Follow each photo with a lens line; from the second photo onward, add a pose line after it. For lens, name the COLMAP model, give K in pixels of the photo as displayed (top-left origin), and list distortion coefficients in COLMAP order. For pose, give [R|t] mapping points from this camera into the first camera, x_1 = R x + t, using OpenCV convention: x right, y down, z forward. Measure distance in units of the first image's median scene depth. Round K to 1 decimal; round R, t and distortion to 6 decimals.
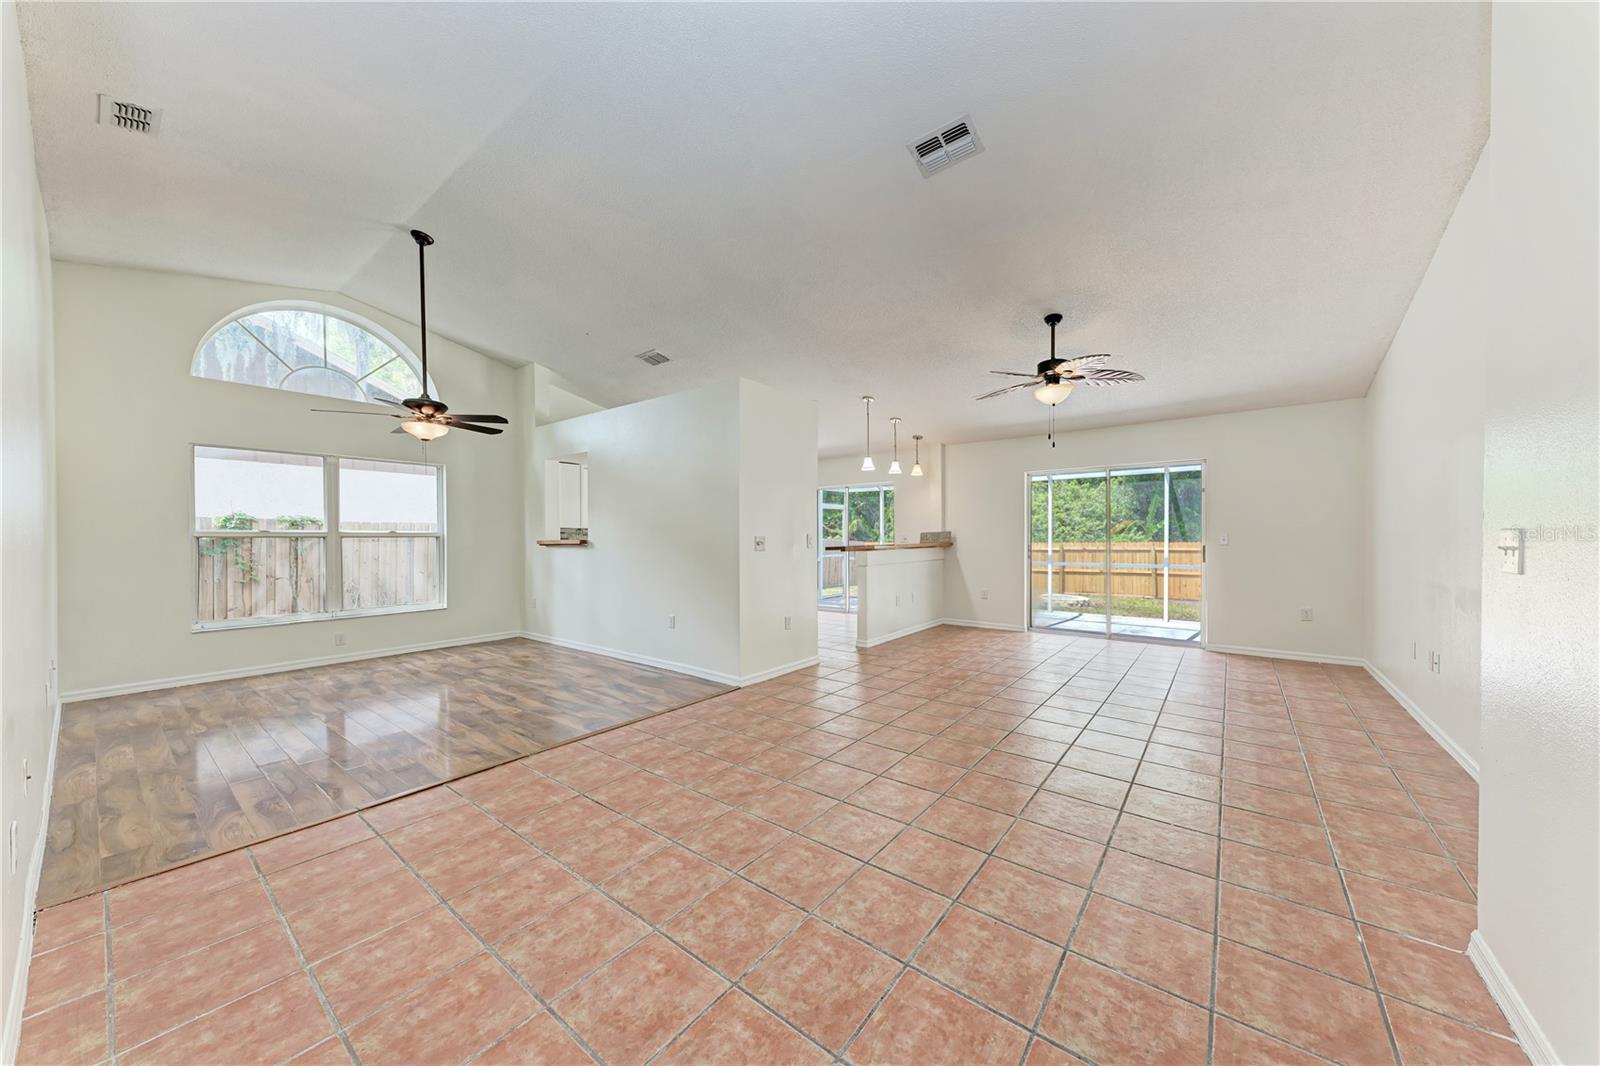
lens RADIAL K [[548.3, 0, 800.3], [0, 548.3, 540.9], [0, 0, 1]] dist [0.009553, -0.002570]
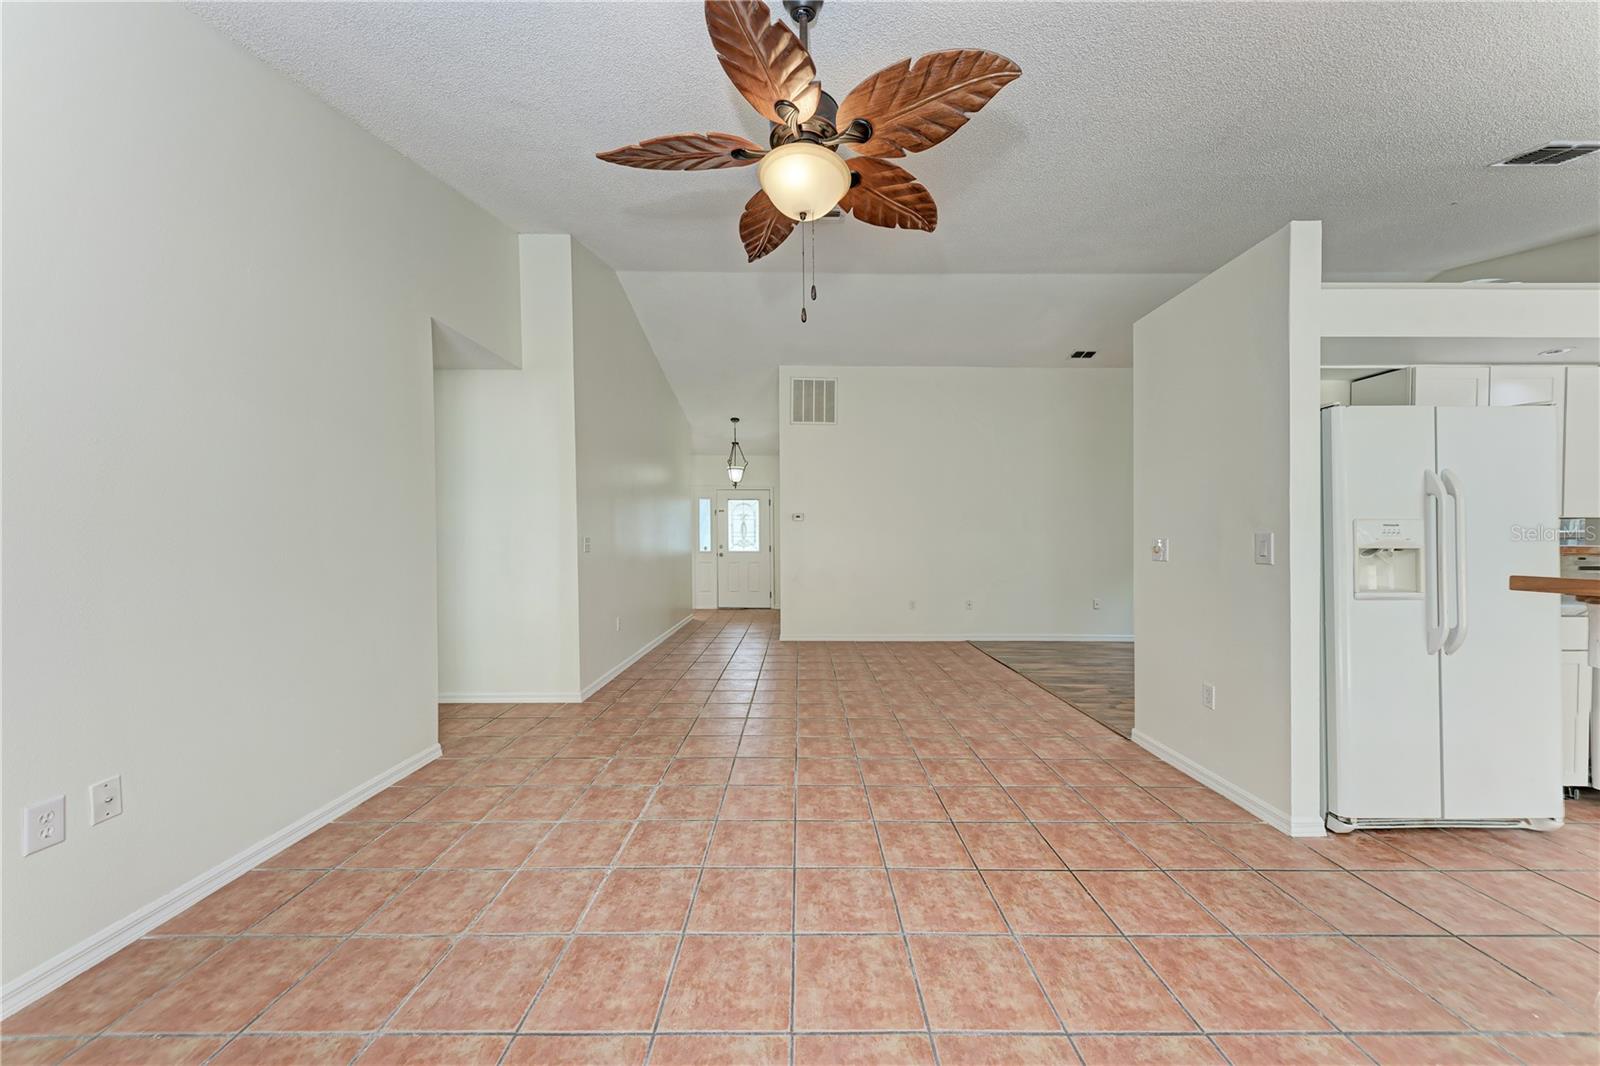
lens RADIAL K [[548.3, 0, 801.8], [0, 548.3, 548.1], [0, 0, 1]] dist [0.009553, -0.002570]
pose [[-0.785362, 0.019227, -0.618738, 0.940518], [0.001571, 0.999576, 0.029067, -0.024749], [0.619035, 0.021856, -0.785059, 1.734662]]
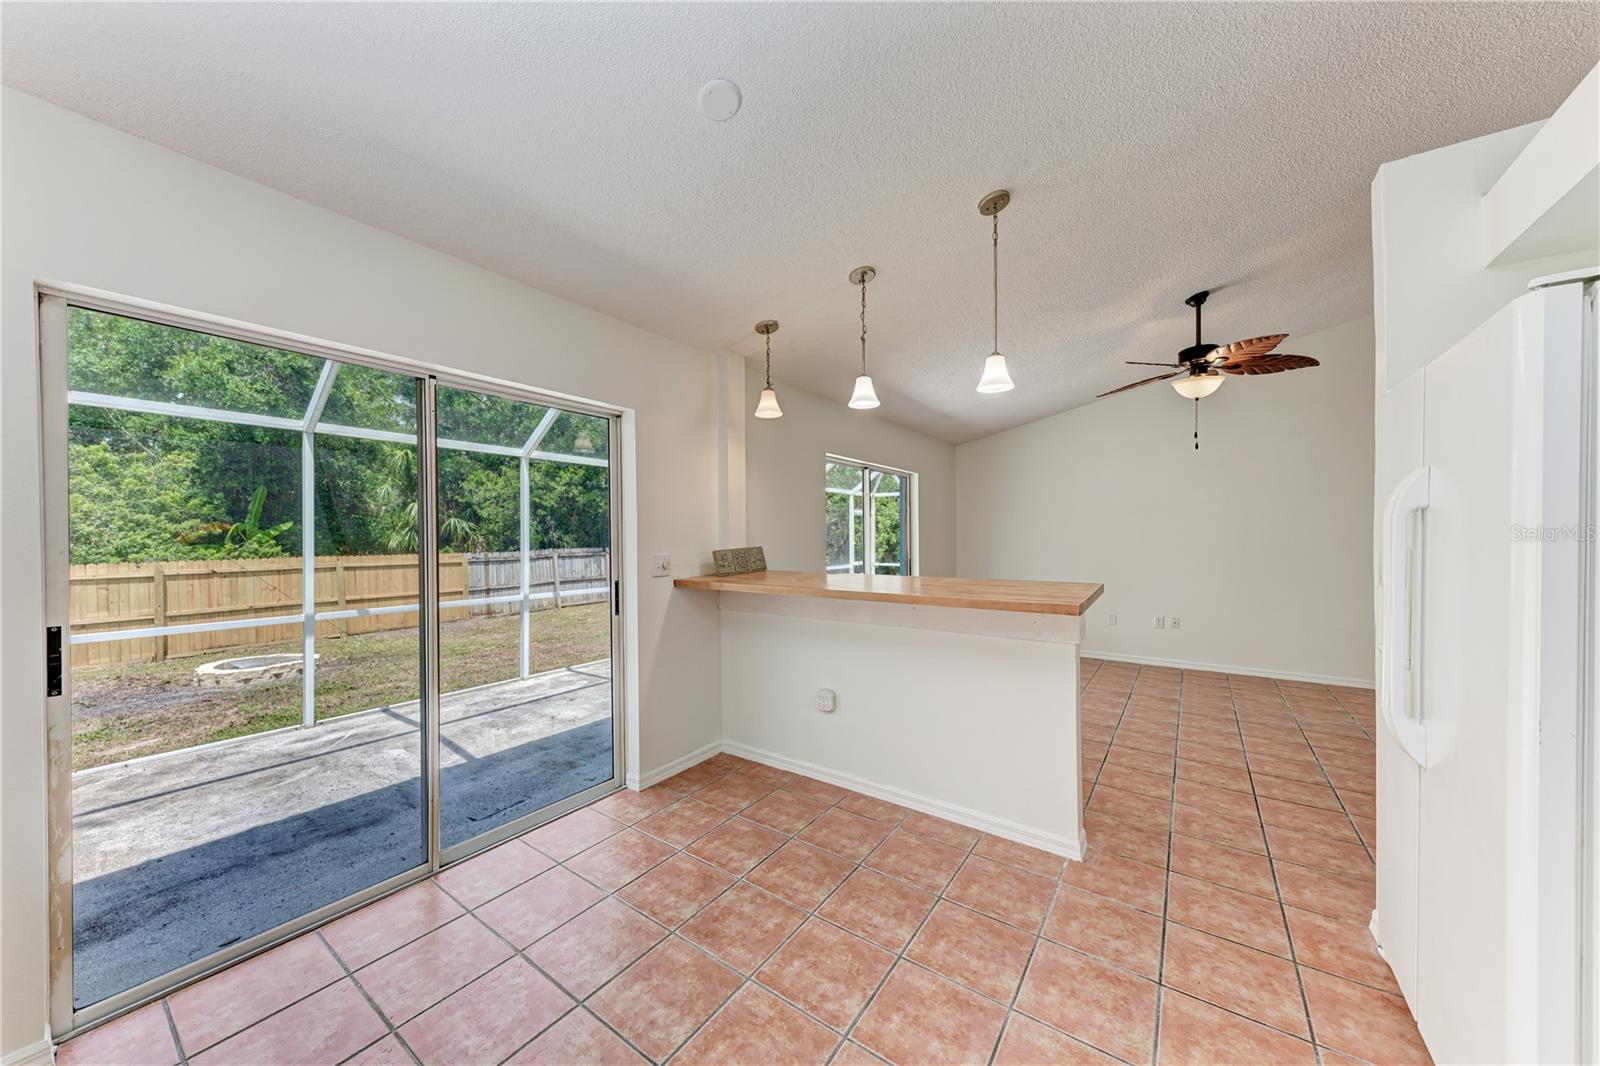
lens RADIAL K [[548.3, 0, 809.7], [0, 548.3, 524.7], [0, 0, 1]] dist [0.009553, -0.002570]
pose [[-0.044712, 0.026959, 0.998636, -0.463383], [0.014254, 0.999551, -0.026346, -0.050458], [-0.998898, 0.013056, -0.045076, 2.161695]]
